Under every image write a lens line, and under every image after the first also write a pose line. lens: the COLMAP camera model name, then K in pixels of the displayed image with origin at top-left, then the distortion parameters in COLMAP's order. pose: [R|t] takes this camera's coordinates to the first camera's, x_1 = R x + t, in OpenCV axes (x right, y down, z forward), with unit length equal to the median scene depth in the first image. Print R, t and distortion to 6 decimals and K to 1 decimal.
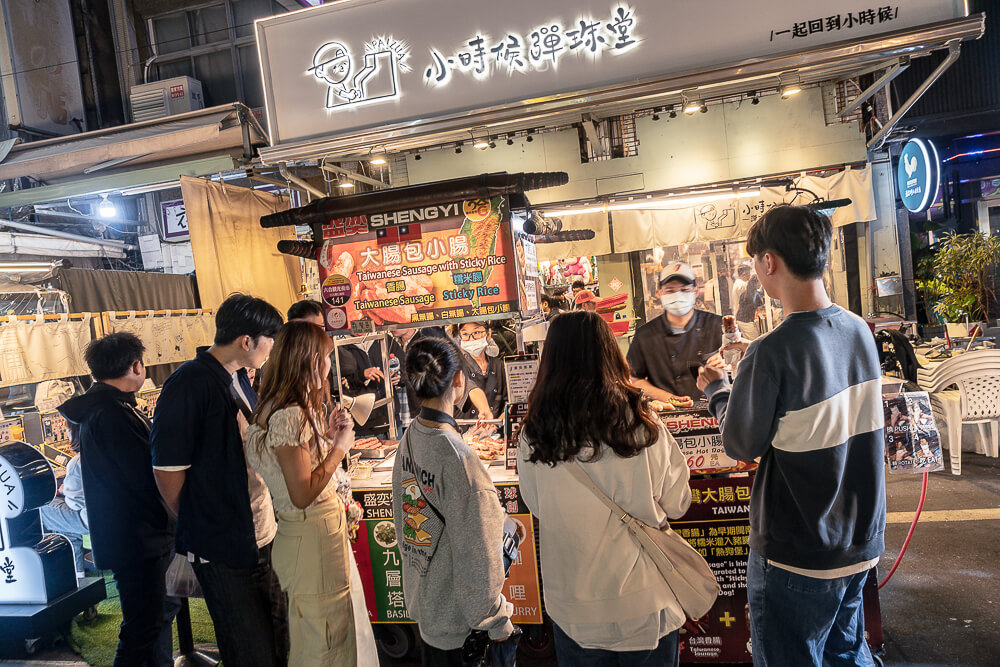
lens RADIAL K [[674.8, 0, 500.4], [0, 674.8, 339.2], [0, 0, 1]] dist [-0.011680, 0.006592]
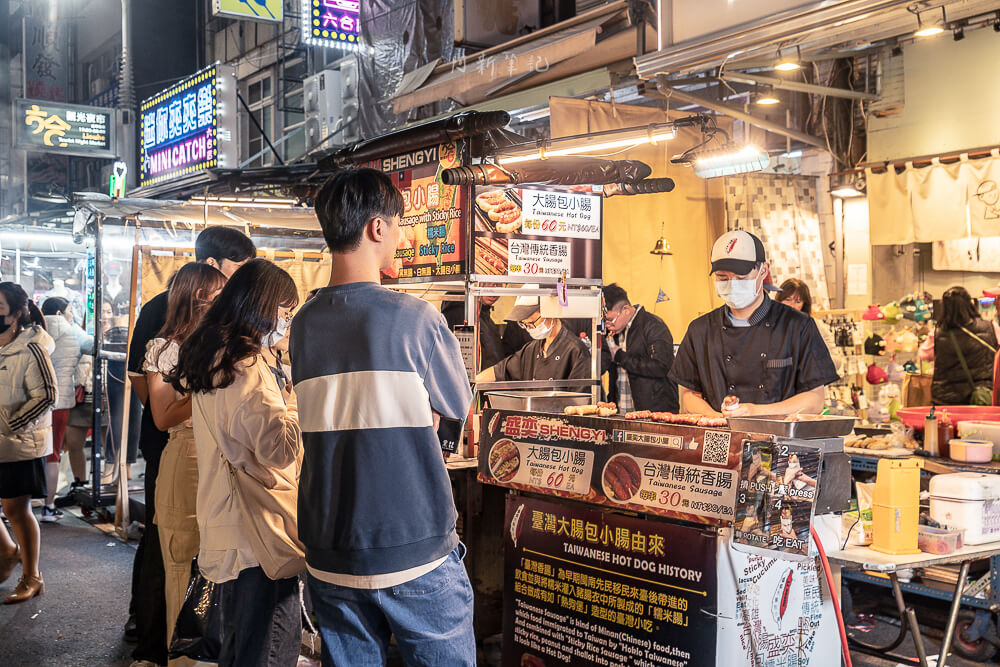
lens RADIAL K [[1125.1, 0, 500.8], [0, 1125.1, 331.4], [0, 0, 1]] dist [0.029169, 0.000000]
pose [[0.713552, 0.112966, -0.691434, 1.050167], [-0.116996, 0.992270, 0.041378, -0.033066], [0.690764, 0.051370, 0.721253, 0.005034]]
